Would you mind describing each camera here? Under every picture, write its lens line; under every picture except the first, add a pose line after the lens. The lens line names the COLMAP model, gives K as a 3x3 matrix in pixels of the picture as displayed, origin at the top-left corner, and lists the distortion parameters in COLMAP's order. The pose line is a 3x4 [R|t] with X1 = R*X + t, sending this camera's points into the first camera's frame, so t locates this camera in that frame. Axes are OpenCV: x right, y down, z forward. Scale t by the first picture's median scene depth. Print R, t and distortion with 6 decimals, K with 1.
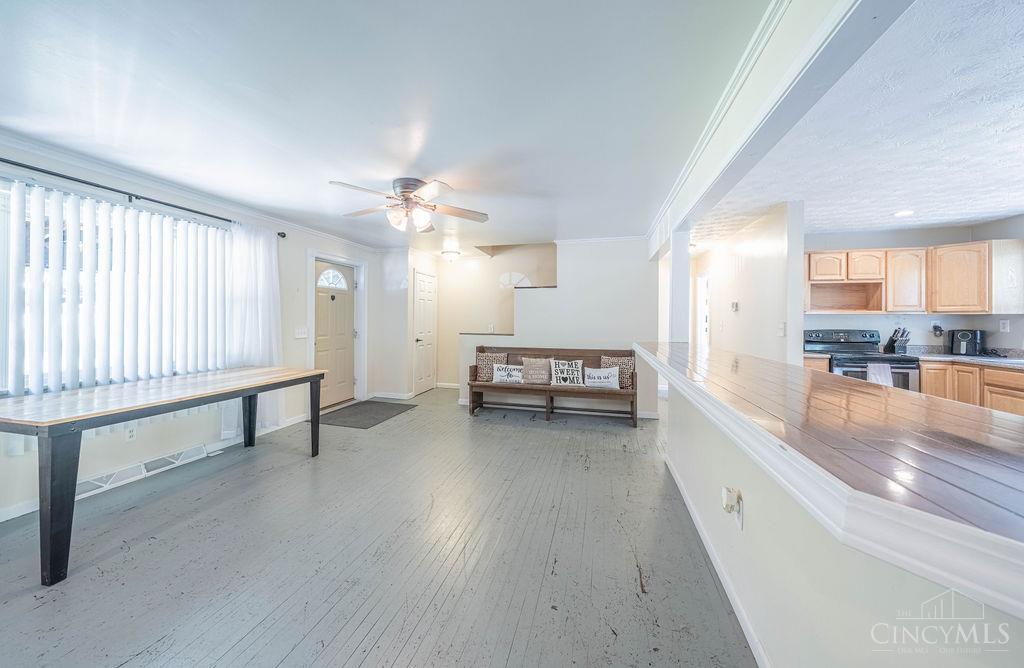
lens RADIAL K [[358.6, 0, 502.5], [0, 358.6, 319.2], [0, 0, 1]] dist [-0.000200, -0.000022]
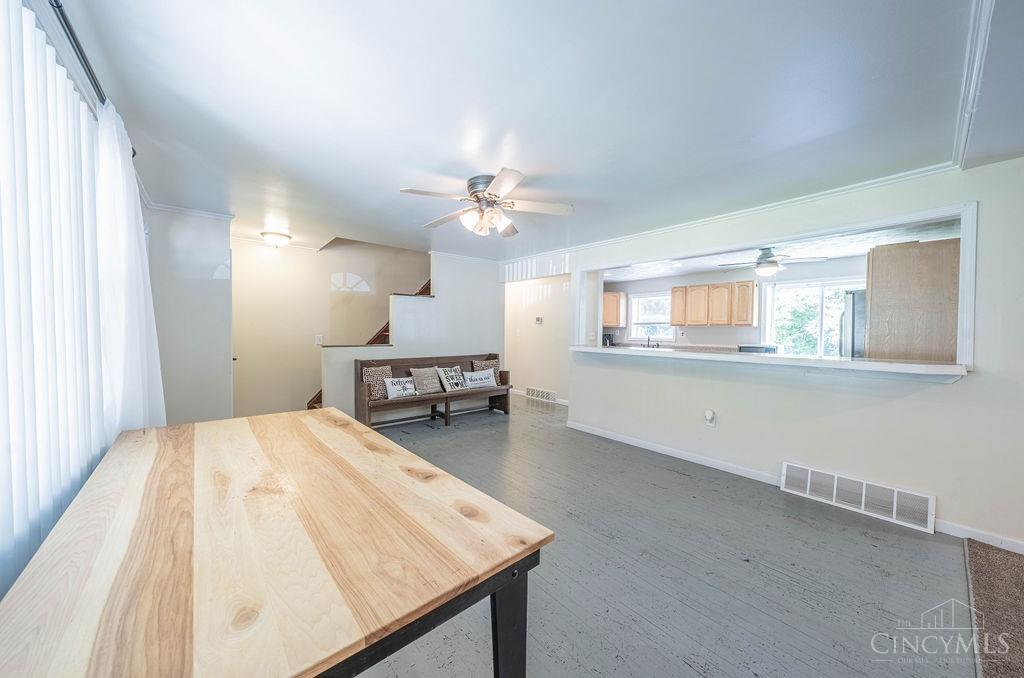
lens RADIAL K [[360.9, 0, 505.1], [0, 360.9, 337.4], [0, 0, 1]] dist [-0.001672, -0.000250]
pose [[0.569828, -0.020167, 0.821517, -0.695484], [-0.008156, 0.999511, 0.030194, -0.009418], [-0.821724, -0.023906, 0.569385, 0.288777]]
